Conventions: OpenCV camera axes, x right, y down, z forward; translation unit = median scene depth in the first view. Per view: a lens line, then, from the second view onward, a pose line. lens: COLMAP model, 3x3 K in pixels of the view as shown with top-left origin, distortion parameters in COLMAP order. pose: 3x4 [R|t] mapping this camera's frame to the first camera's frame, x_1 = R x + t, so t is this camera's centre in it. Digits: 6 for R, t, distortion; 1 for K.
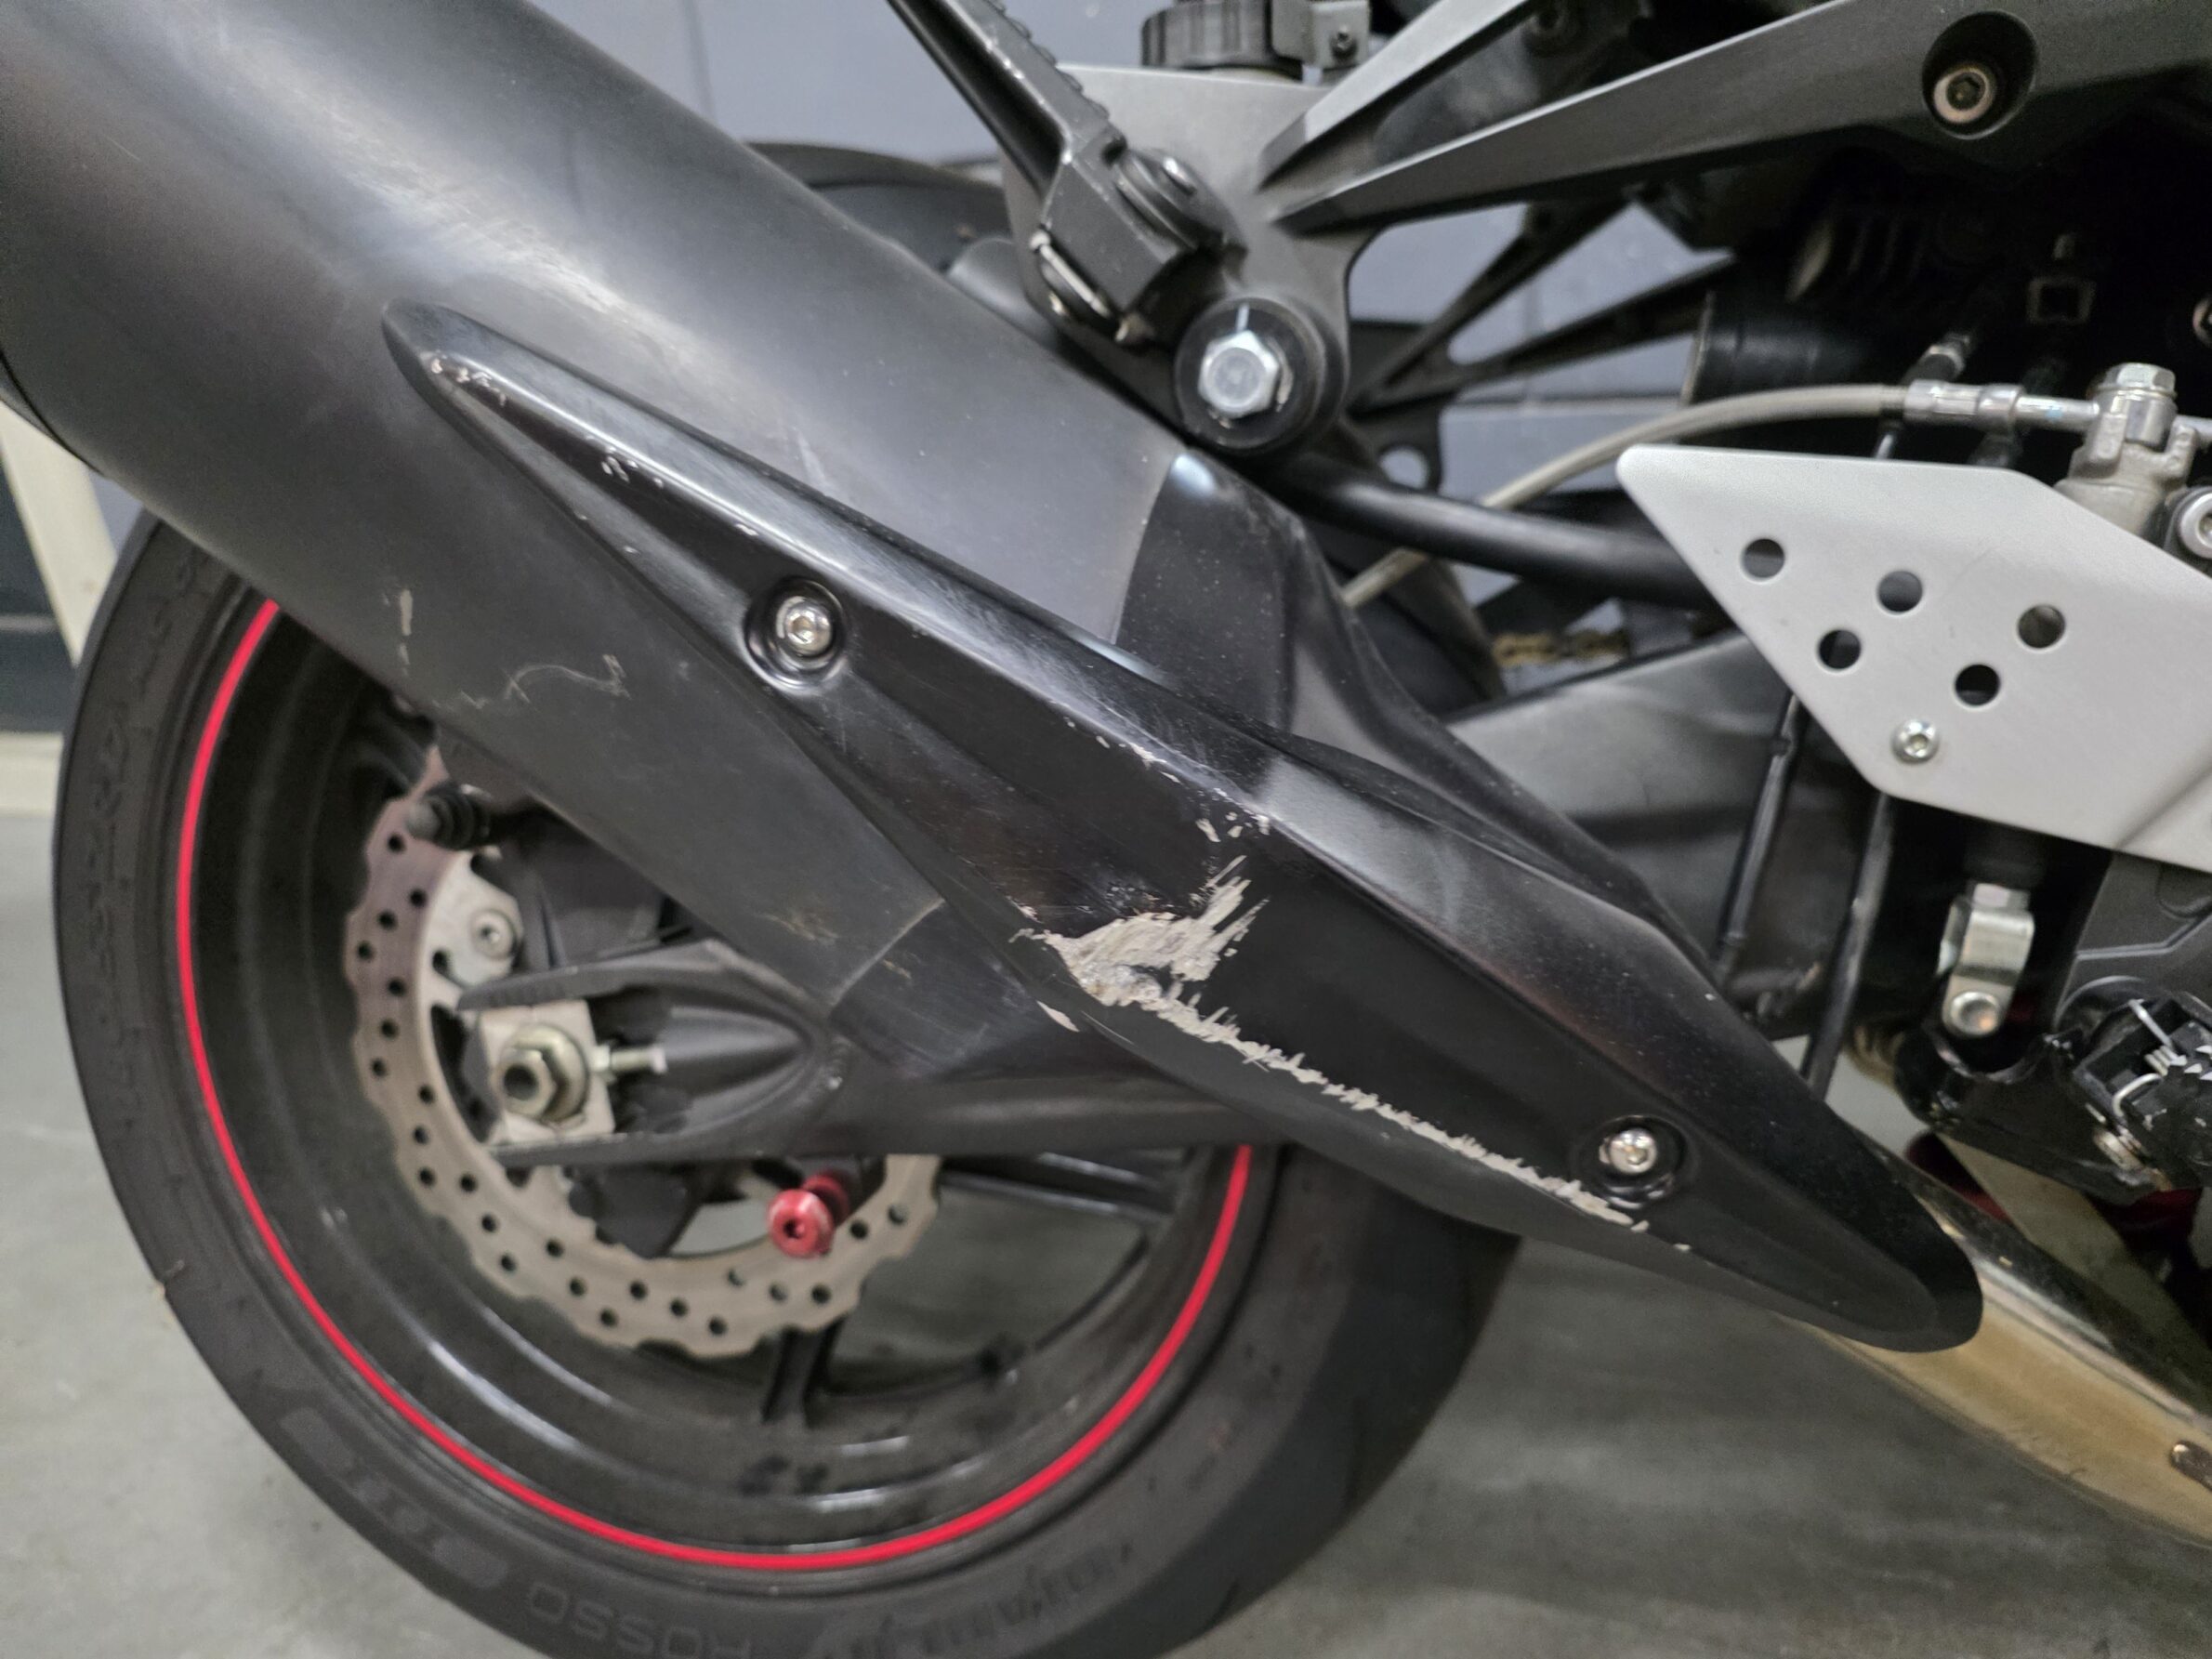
lens RADIAL K [[1502.5, 0, 1097.7], [0, 1502.5, 832.1], [0, 0, 1]] dist [0.039471, -0.028540]
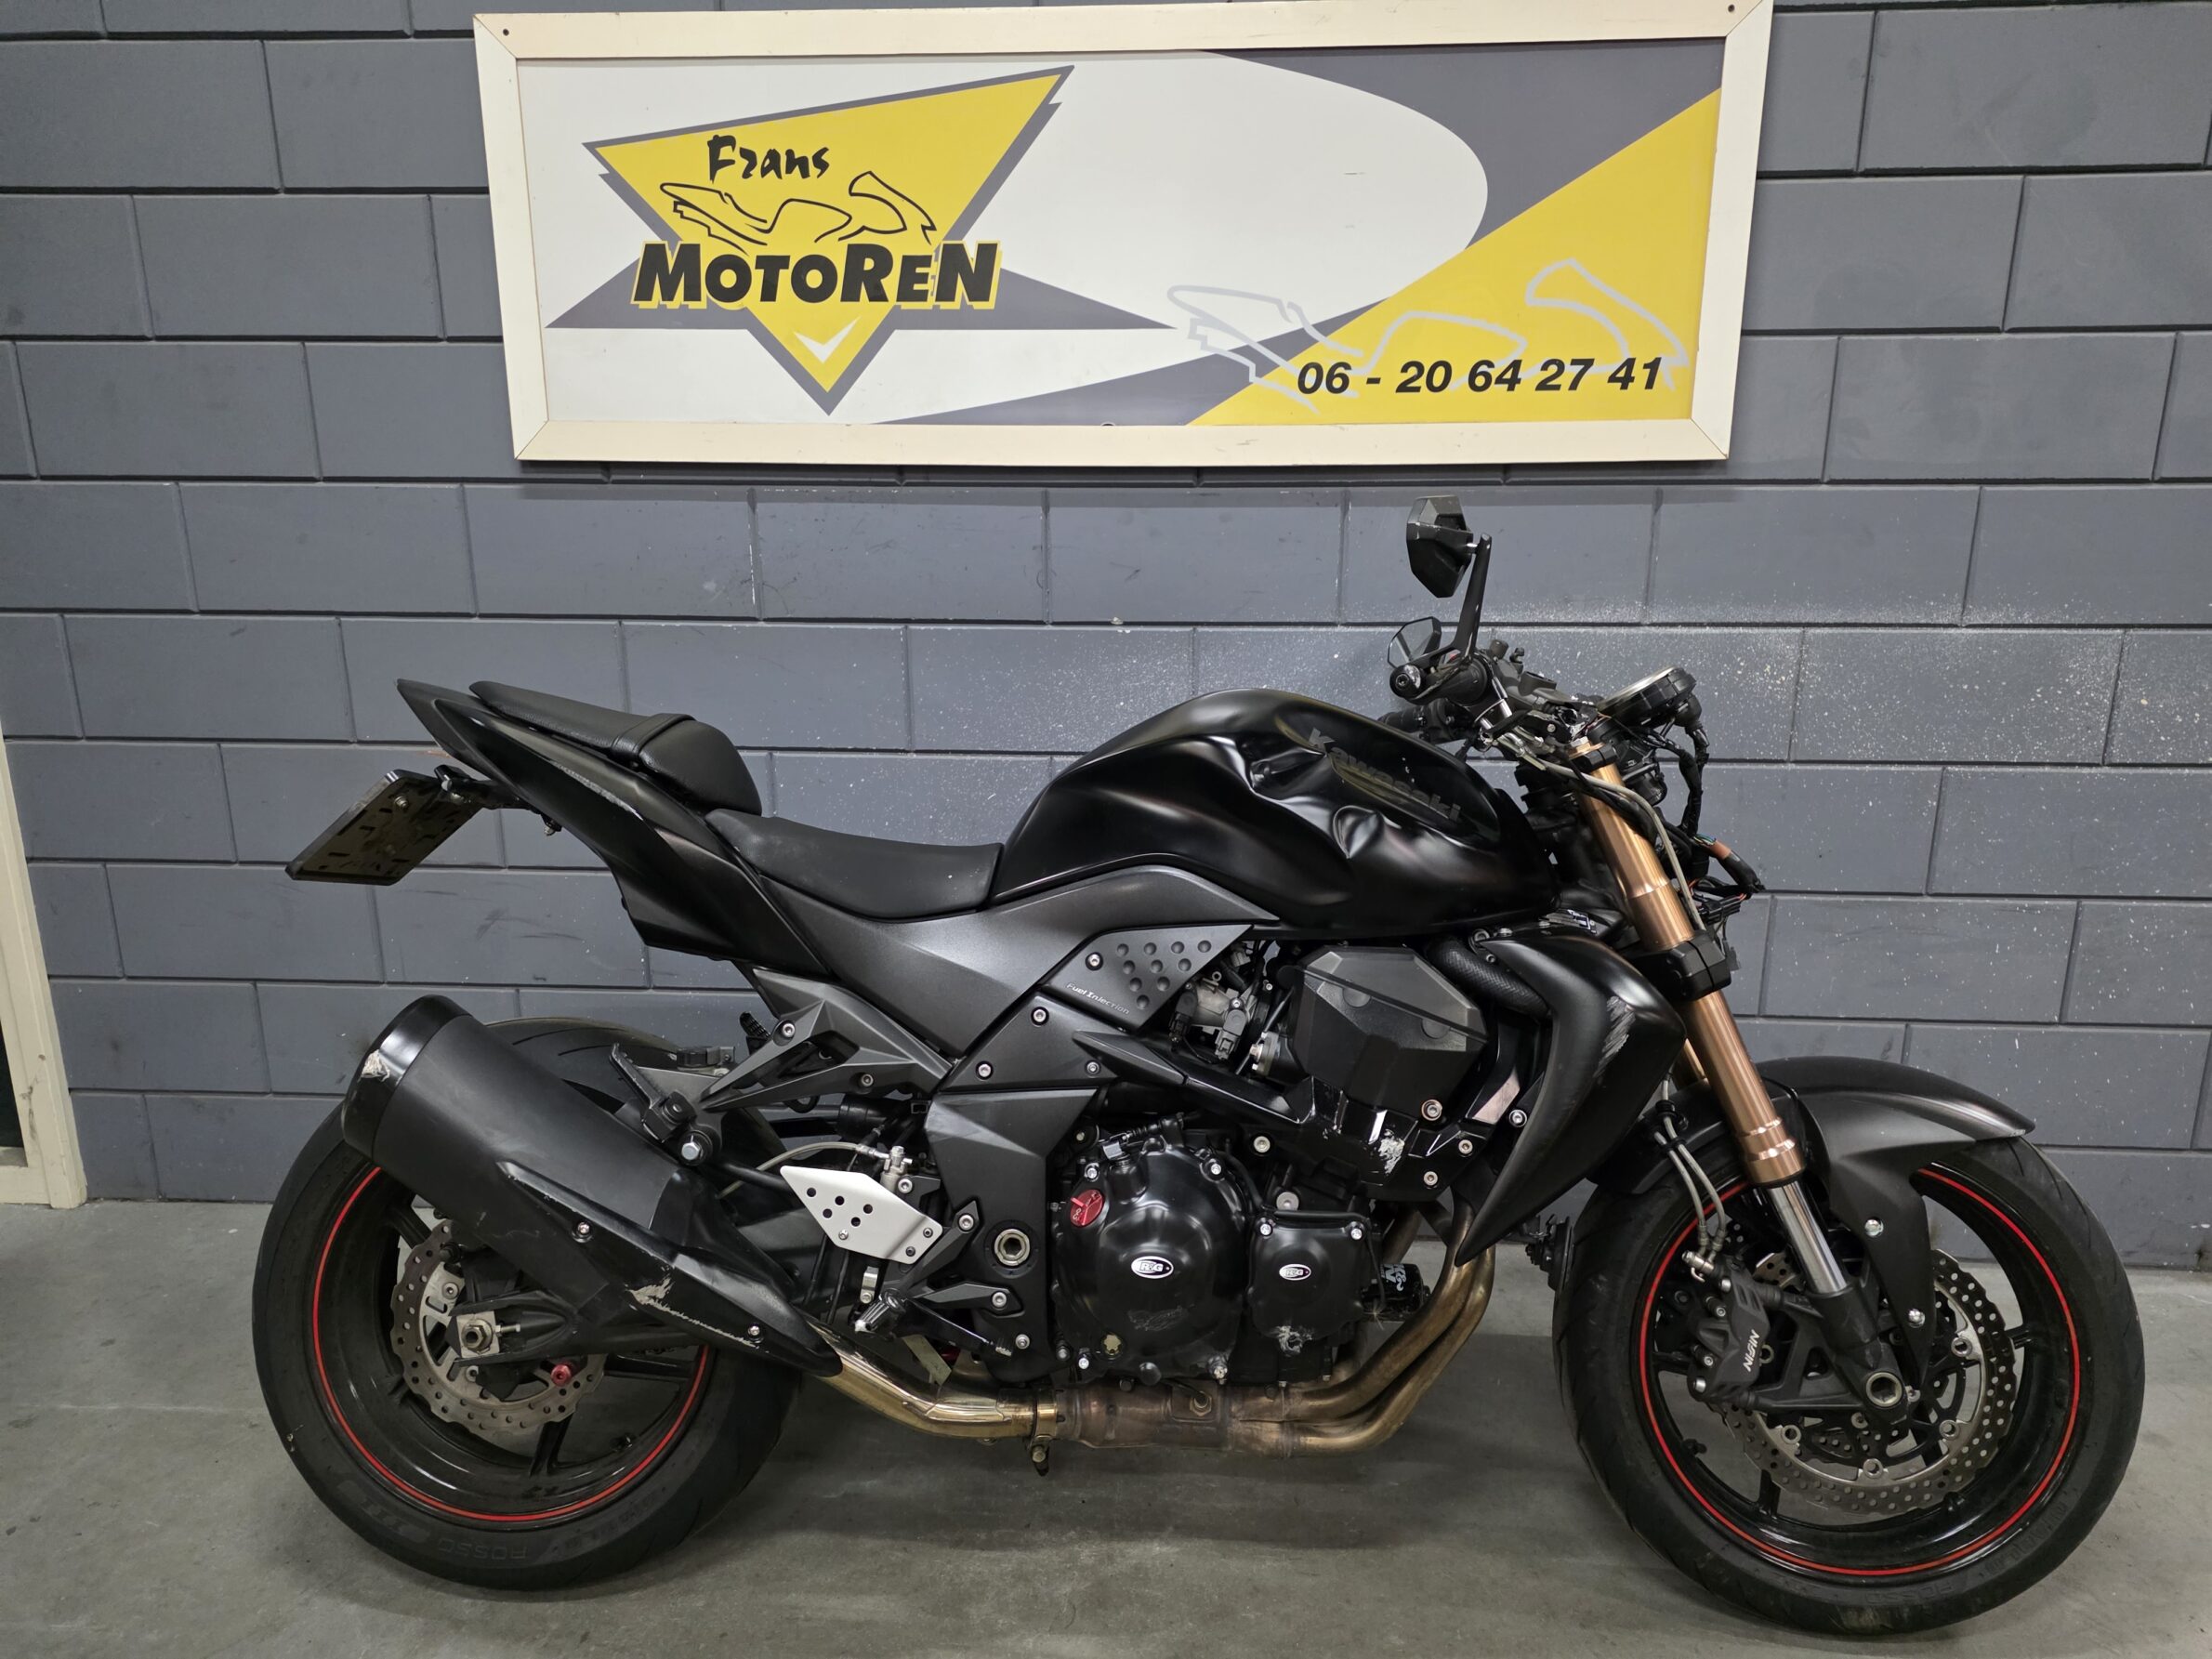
lens RADIAL K [[1502.5, 0, 1117.7], [0, 1502.5, 849.9], [0, 0, 1]] dist [0.039471, -0.028540]
pose [[0.978670, 0.024337, 0.203990, 0.285291], [0.012767, 0.983833, -0.178631, -0.265034], [-0.205040, 0.177426, 0.962538, -2.592334]]
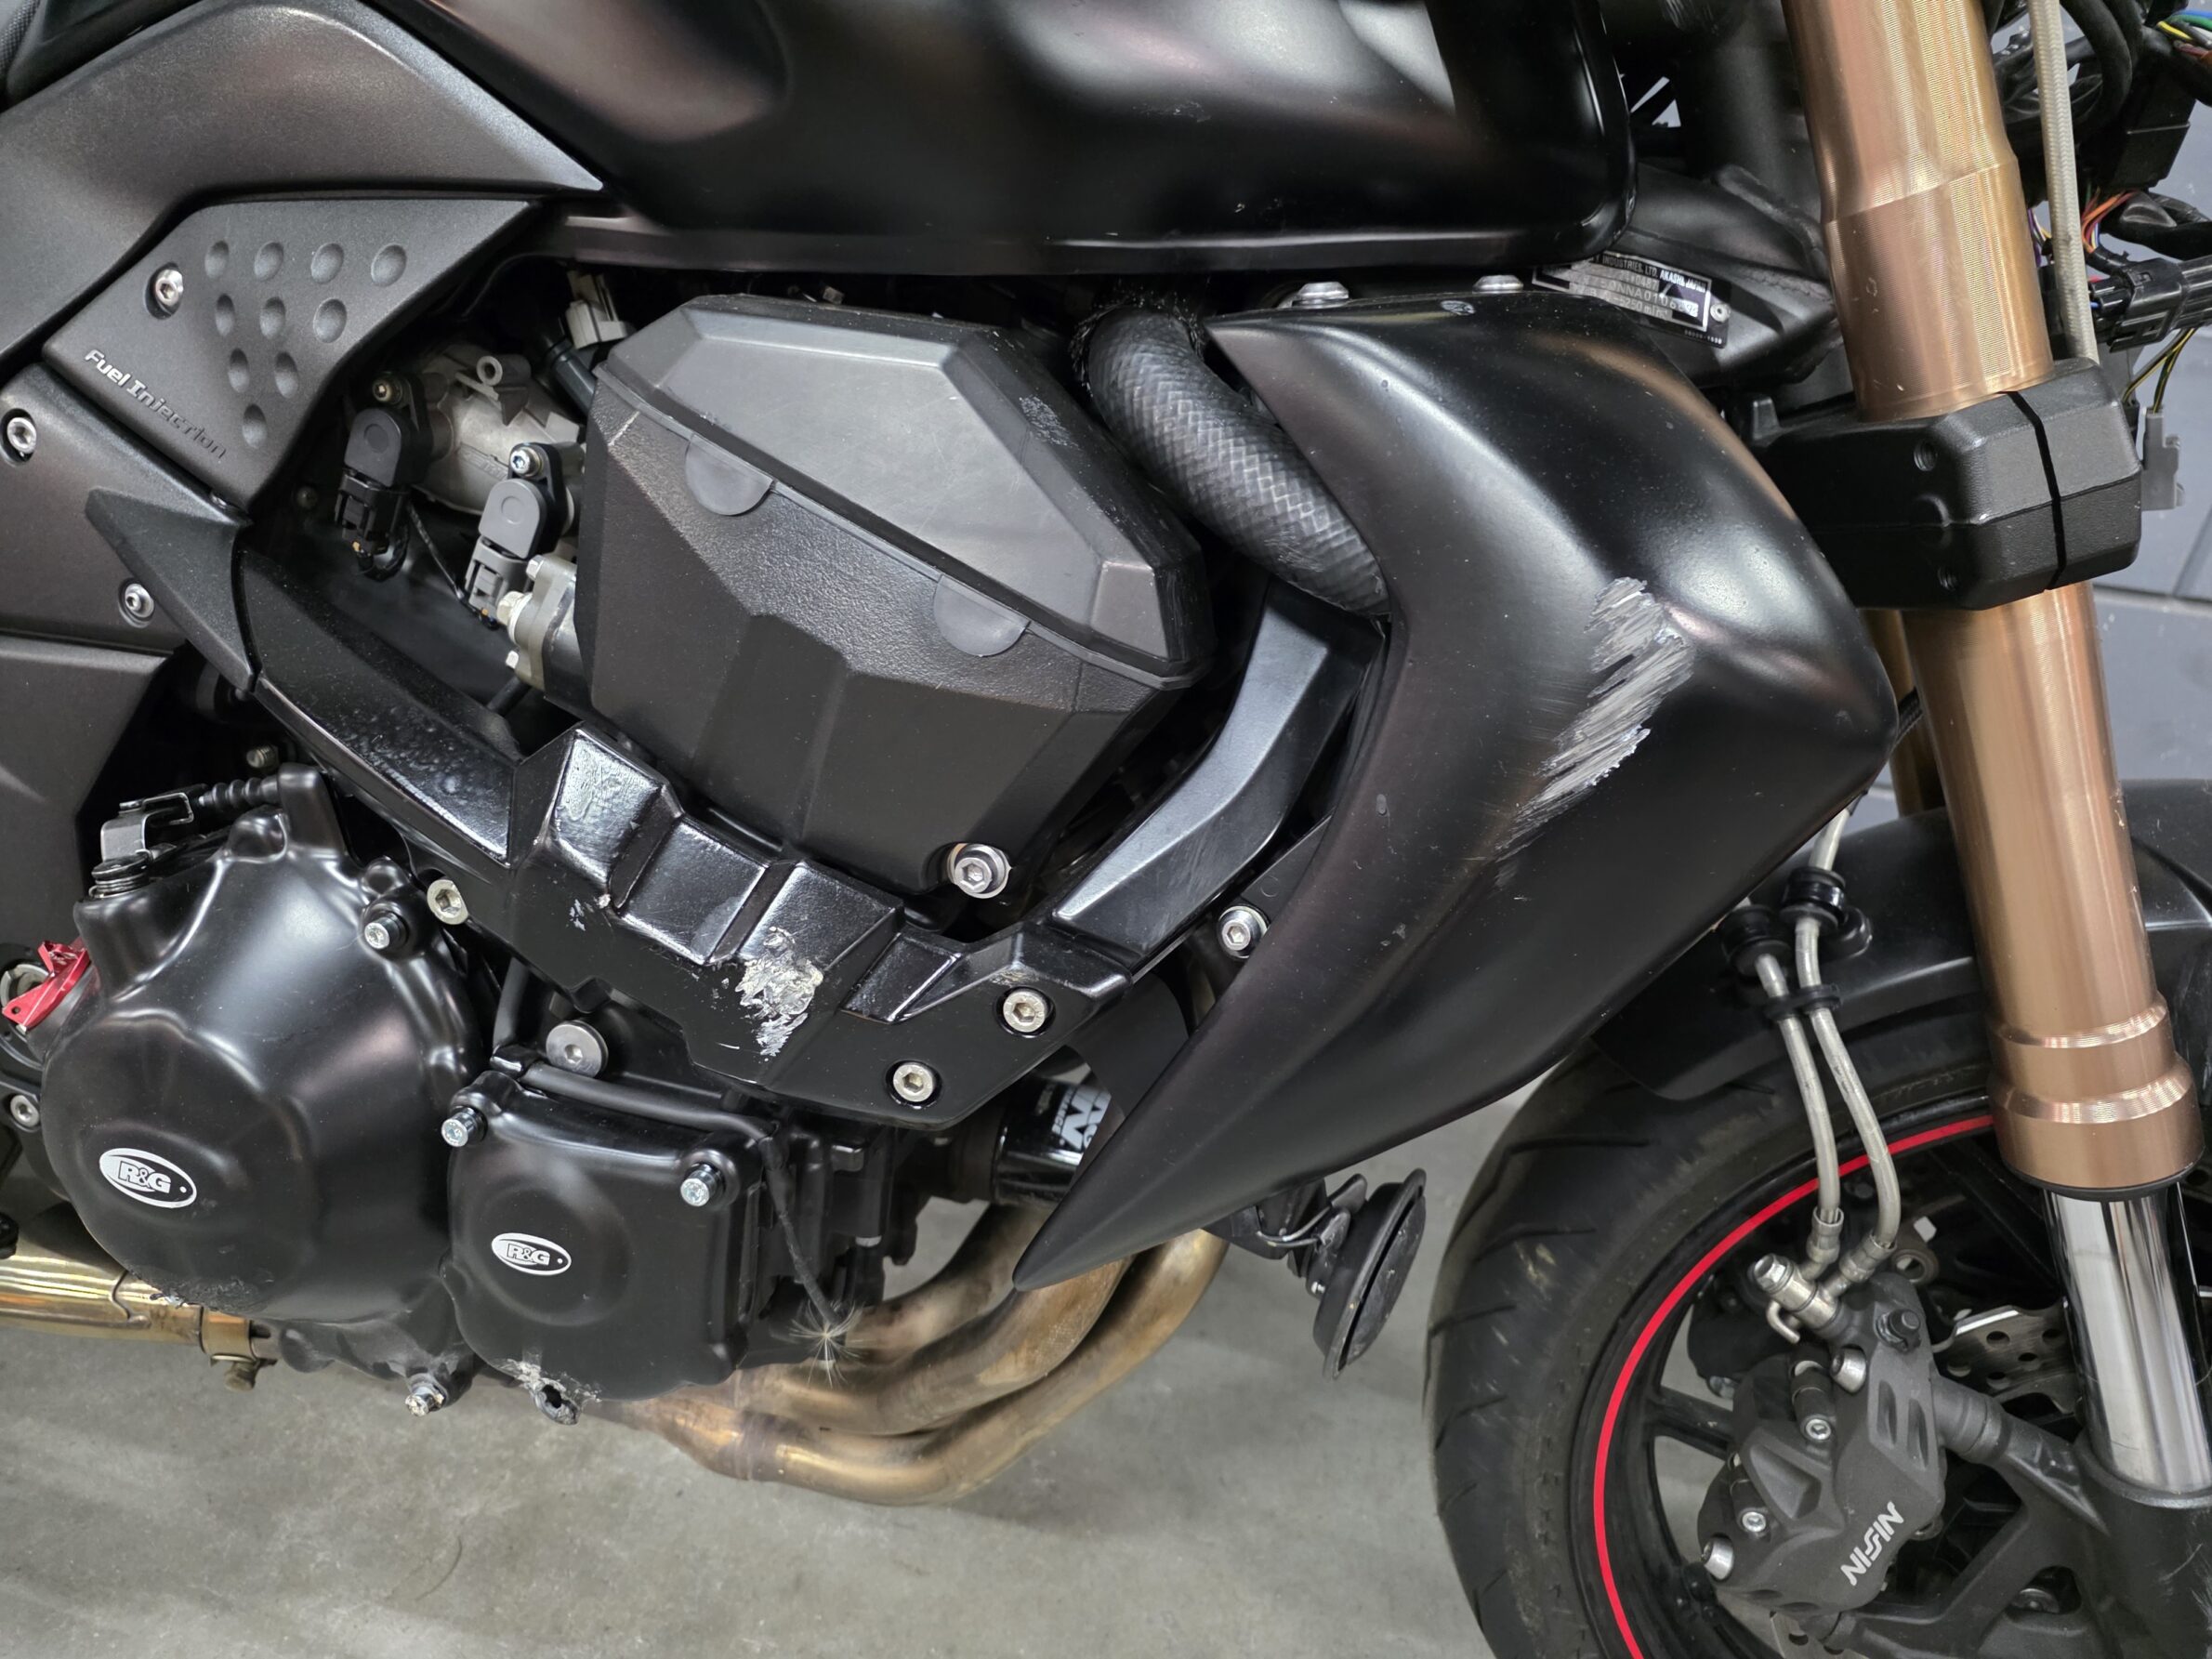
lens RADIAL K [[1502.5, 0, 1128.5], [0, 1502.5, 844.3], [0, 0, 1]] dist [0.039471, -0.028540]
pose [[0.994555, 0.093855, 0.045305, 1.596599], [-0.100874, 0.976156, 0.192209, -0.493140], [-0.026185, -0.195733, 0.980308, -0.630187]]
